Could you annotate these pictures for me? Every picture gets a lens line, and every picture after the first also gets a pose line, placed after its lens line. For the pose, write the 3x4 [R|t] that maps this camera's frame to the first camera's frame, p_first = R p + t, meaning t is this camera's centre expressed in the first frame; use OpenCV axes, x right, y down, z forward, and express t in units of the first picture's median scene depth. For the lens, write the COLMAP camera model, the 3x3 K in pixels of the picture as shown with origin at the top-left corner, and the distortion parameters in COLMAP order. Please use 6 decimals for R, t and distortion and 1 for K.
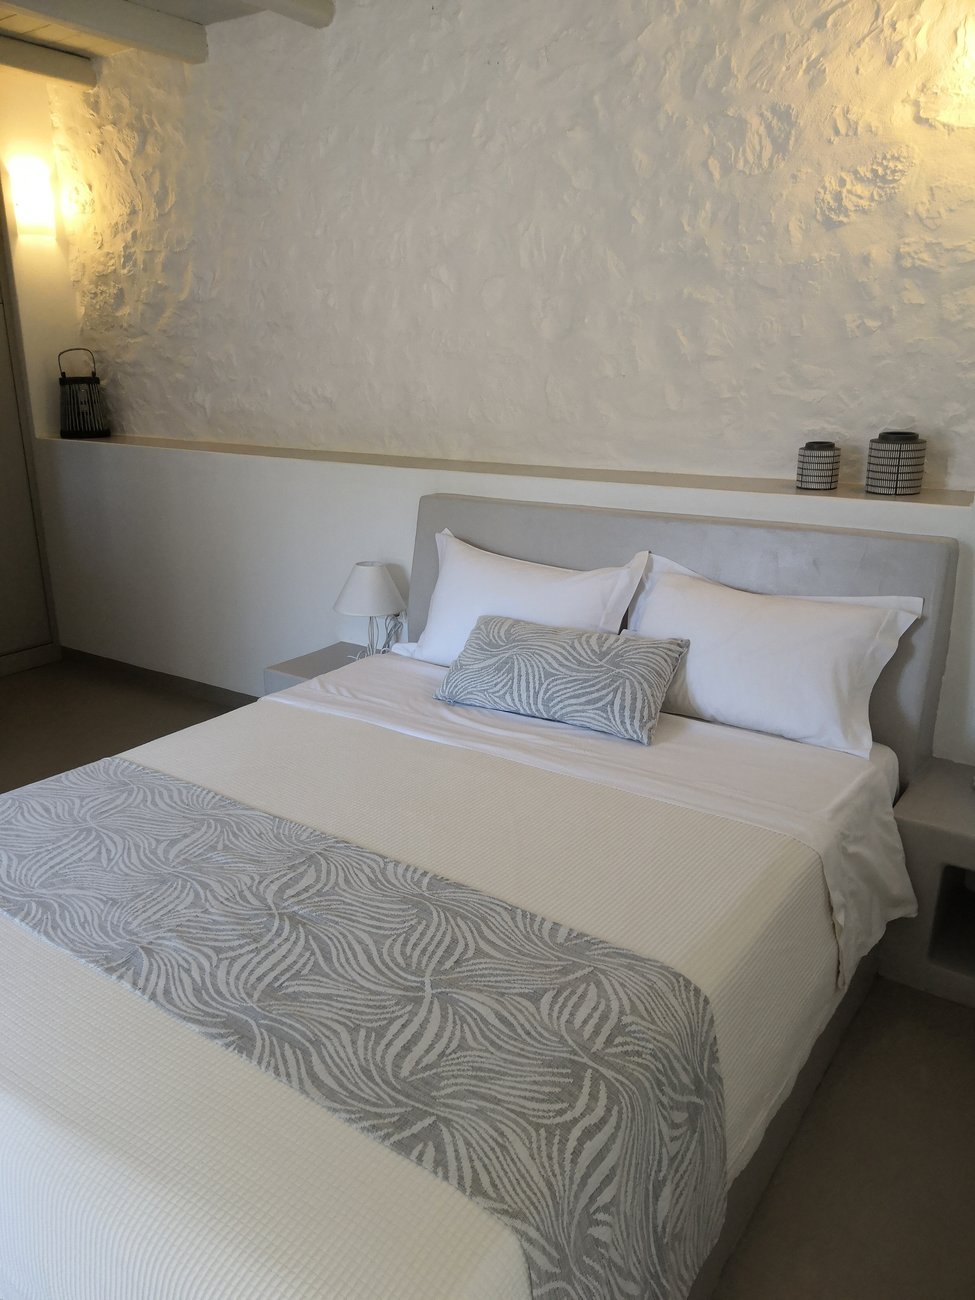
lens RADIAL K [[941.8, 0, 487.5], [0, 941.8, 680.6], [0, 0, 1]] dist [0.003222, -0.024979]
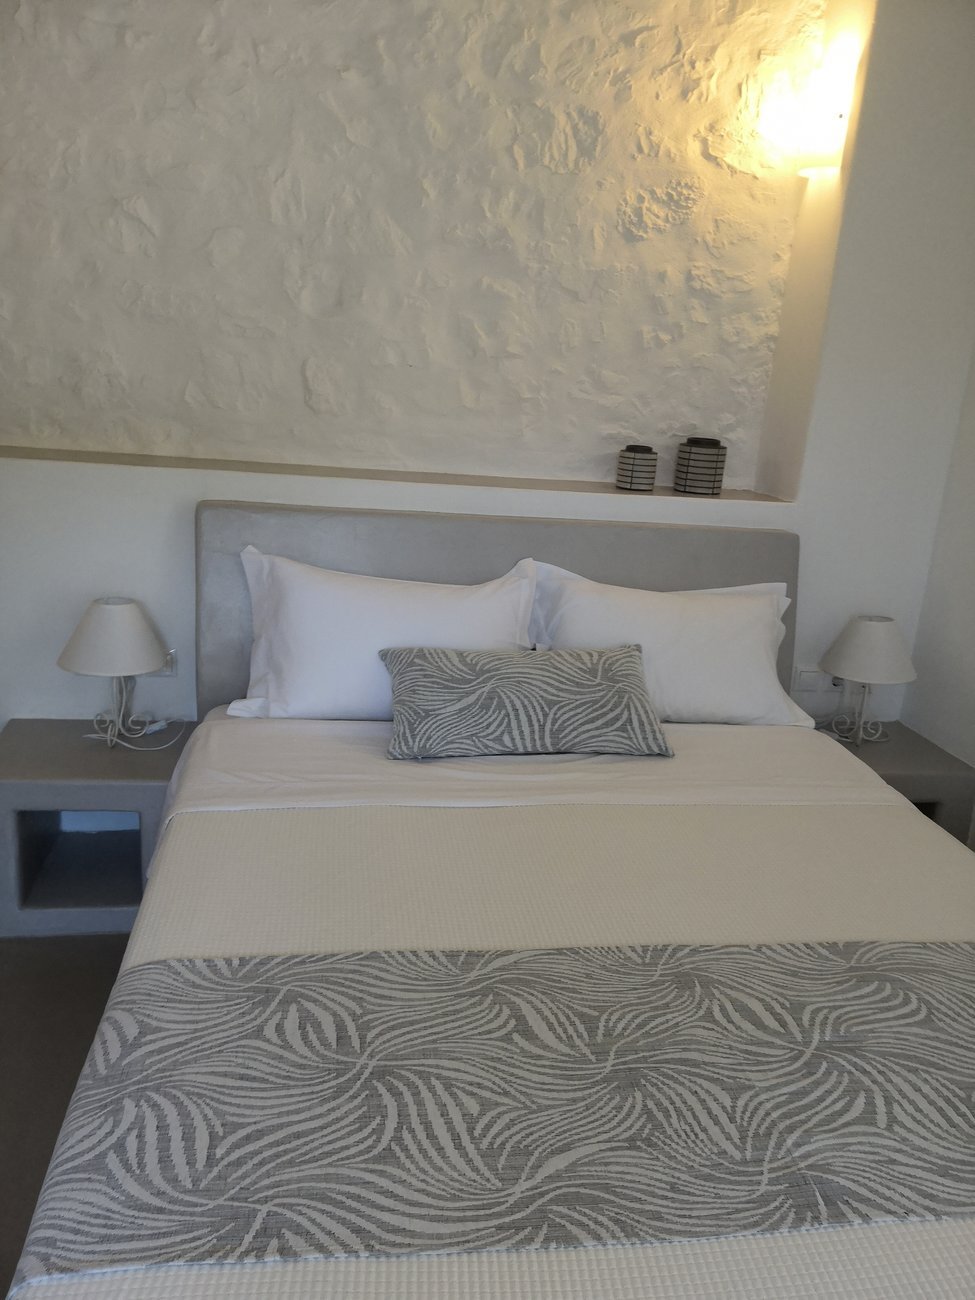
lens RADIAL K [[962.7, 0, 486.0], [0, 962.7, 665.4], [0, 0, 1]] dist [0.053943, -0.086040]
pose [[0.718659, -0.135591, 0.682015, -0.557009], [0.148071, 0.988150, 0.040427, -0.081724], [-0.679414, 0.071933, 0.730220, 0.355450]]
